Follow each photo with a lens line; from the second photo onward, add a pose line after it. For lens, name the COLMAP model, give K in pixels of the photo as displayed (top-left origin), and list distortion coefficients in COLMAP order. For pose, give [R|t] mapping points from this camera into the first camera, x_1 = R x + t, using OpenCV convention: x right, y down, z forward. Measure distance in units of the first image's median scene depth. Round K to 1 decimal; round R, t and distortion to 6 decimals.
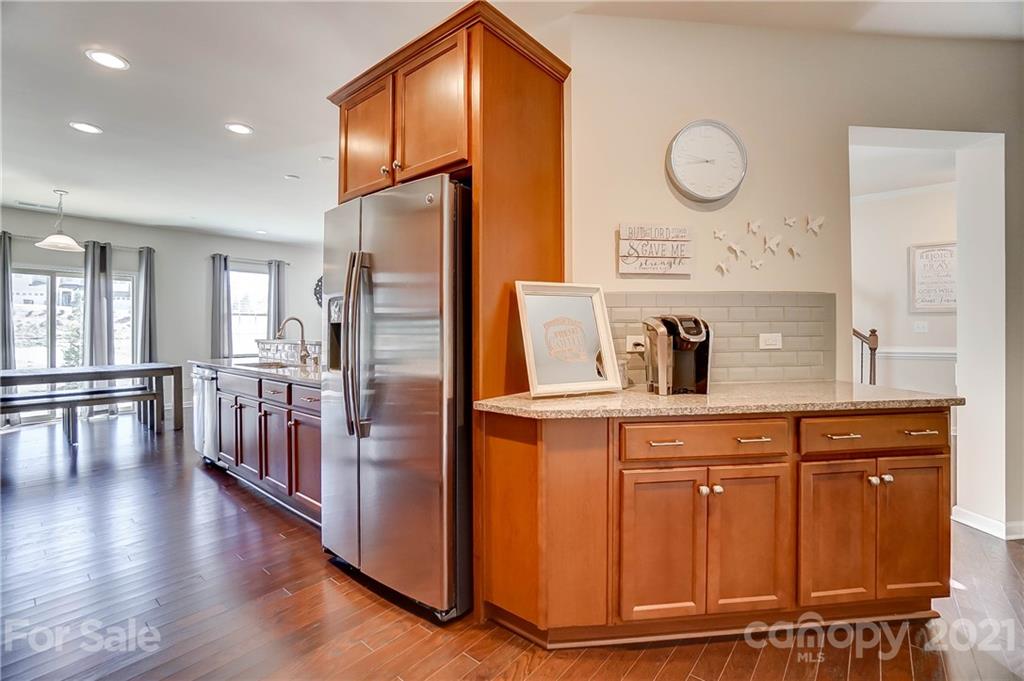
lens RADIAL K [[448.4, 0, 510.1], [0, 448.4, 336.9], [0, 0, 1]] dist [-0.003708, 0.009947]
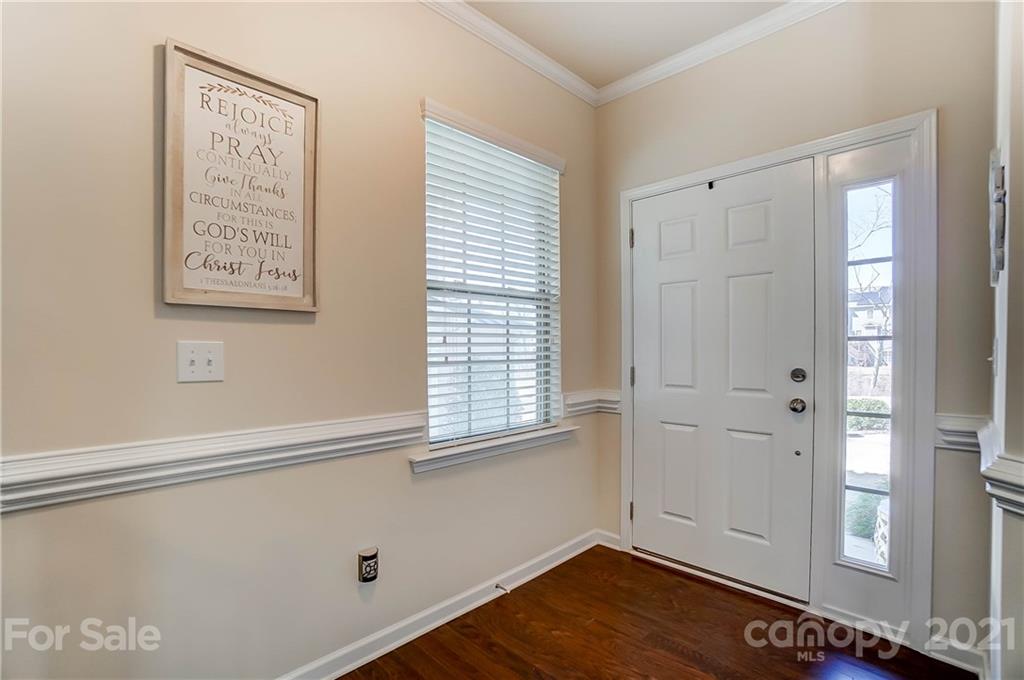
lens RADIAL K [[450.8, 0, 507.7], [0, 450.8, 344.3], [0, 0, 1]] dist [-0.027072, 0.000296]
pose [[0.060986, -0.000986, 0.998138, 0.662755], [0.005685, 0.999984, 0.000640, -0.030660], [-0.998122, 0.005635, 0.060991, 0.806653]]
